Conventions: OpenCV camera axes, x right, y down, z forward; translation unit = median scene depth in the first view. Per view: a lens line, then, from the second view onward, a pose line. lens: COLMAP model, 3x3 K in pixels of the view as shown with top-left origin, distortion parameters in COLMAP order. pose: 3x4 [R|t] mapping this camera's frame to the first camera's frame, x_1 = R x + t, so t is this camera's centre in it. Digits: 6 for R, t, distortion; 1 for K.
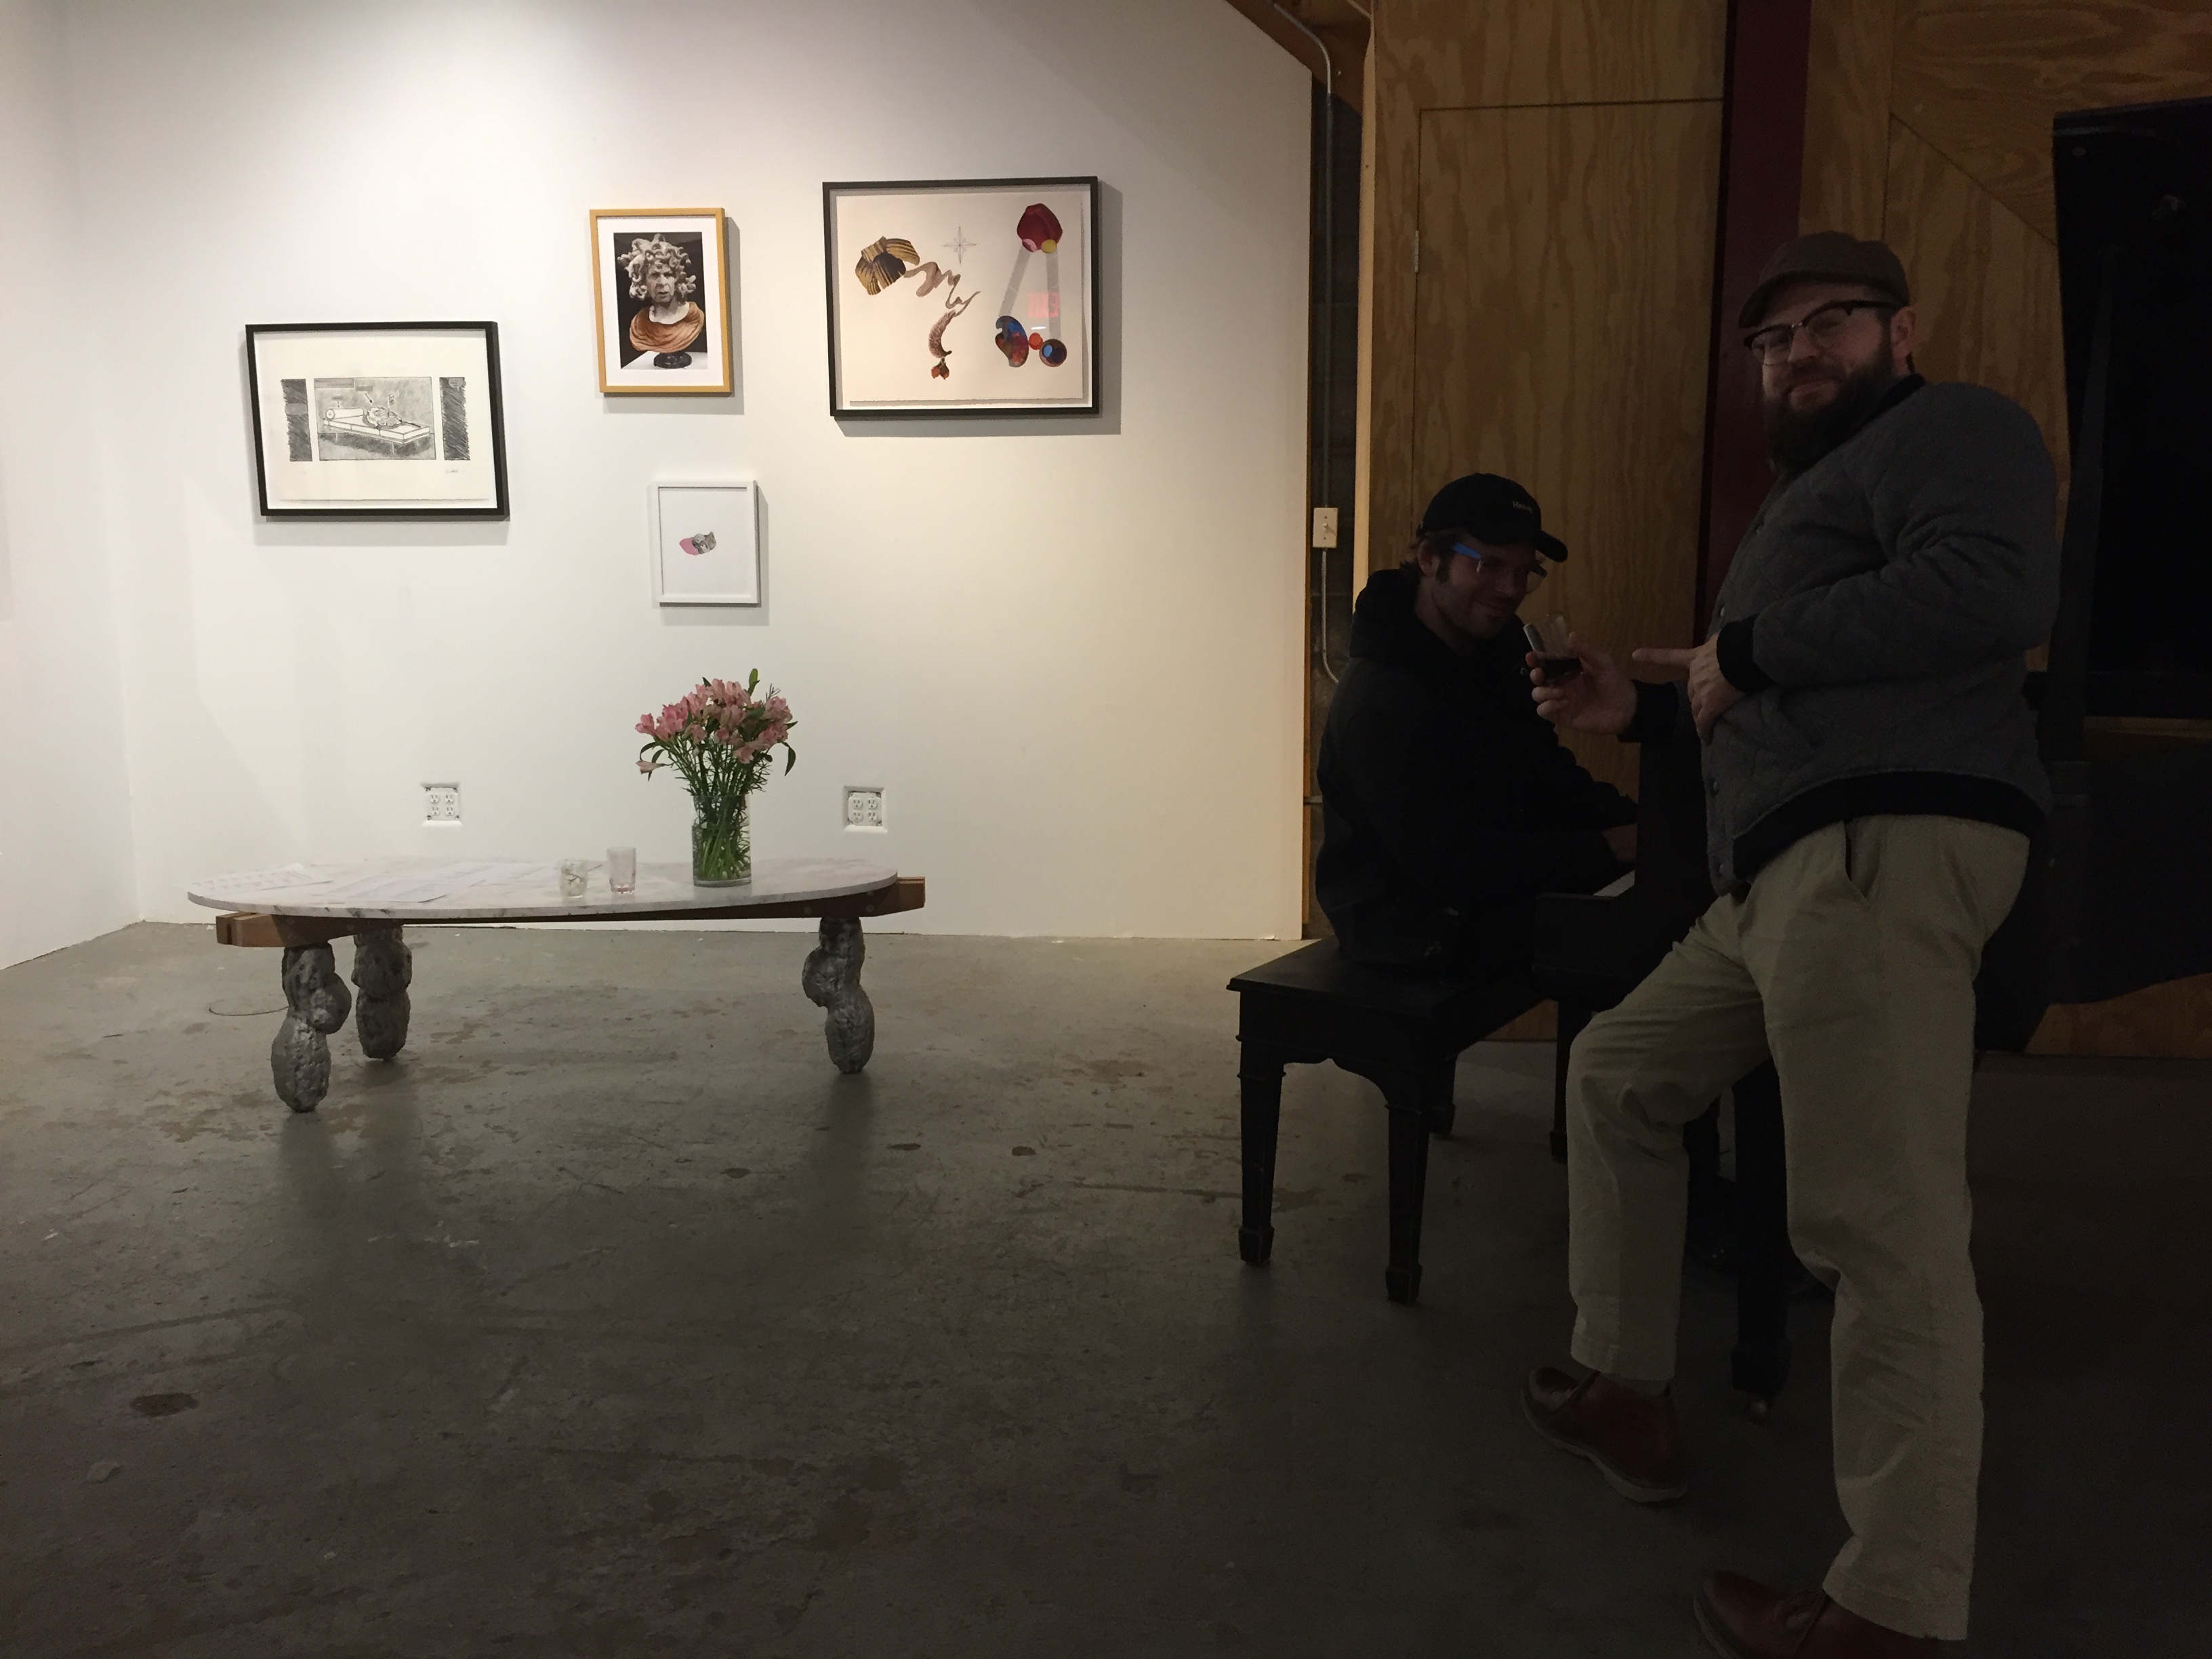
lens RADIAL K [[1886.4, 0, 1106.0], [0, 1886.4, 829.5], [0, 0, 1]] dist [0.107528, -0.153593]
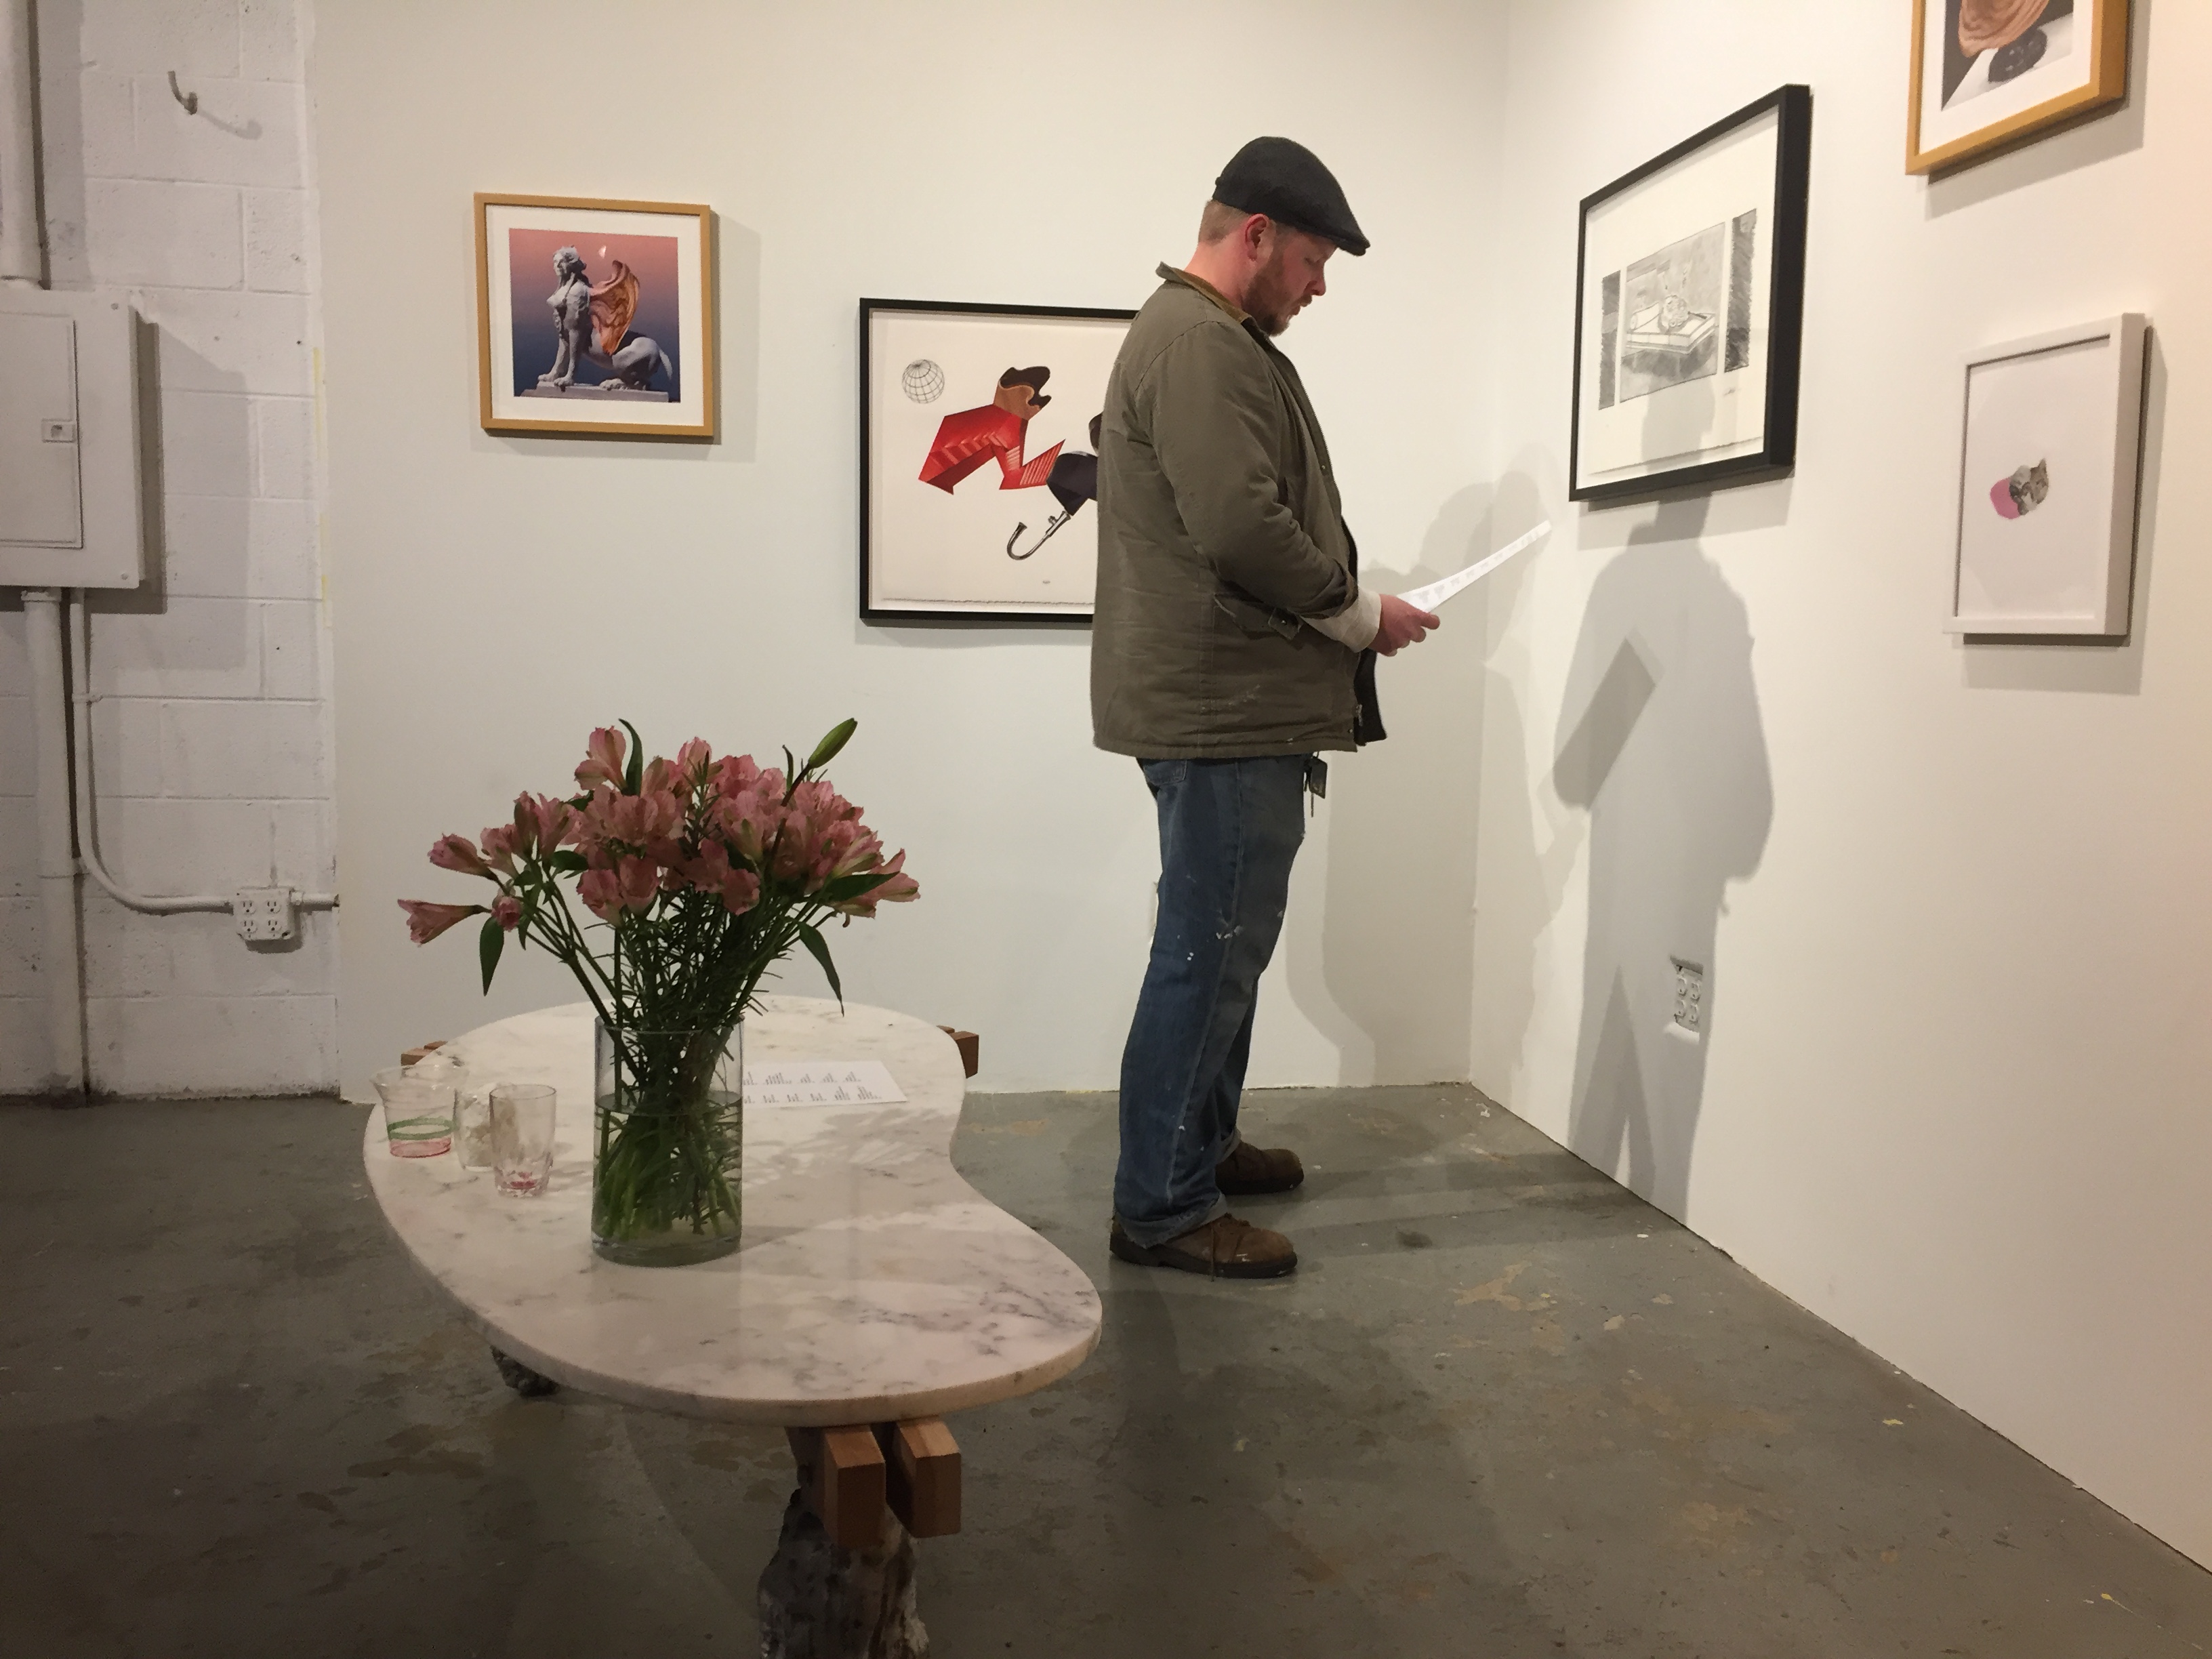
lens RADIAL K [[1886.4, 0, 1106.0], [0, 1886.4, 829.5], [0, 0, 1]] dist [0.107528, -0.153593]
pose [[0.253516, 0.103413, -0.961788, 0.142955], [-0.167093, 0.984005, 0.061759, -0.070890], [0.952790, 0.145051, 0.266741, 0.710832]]
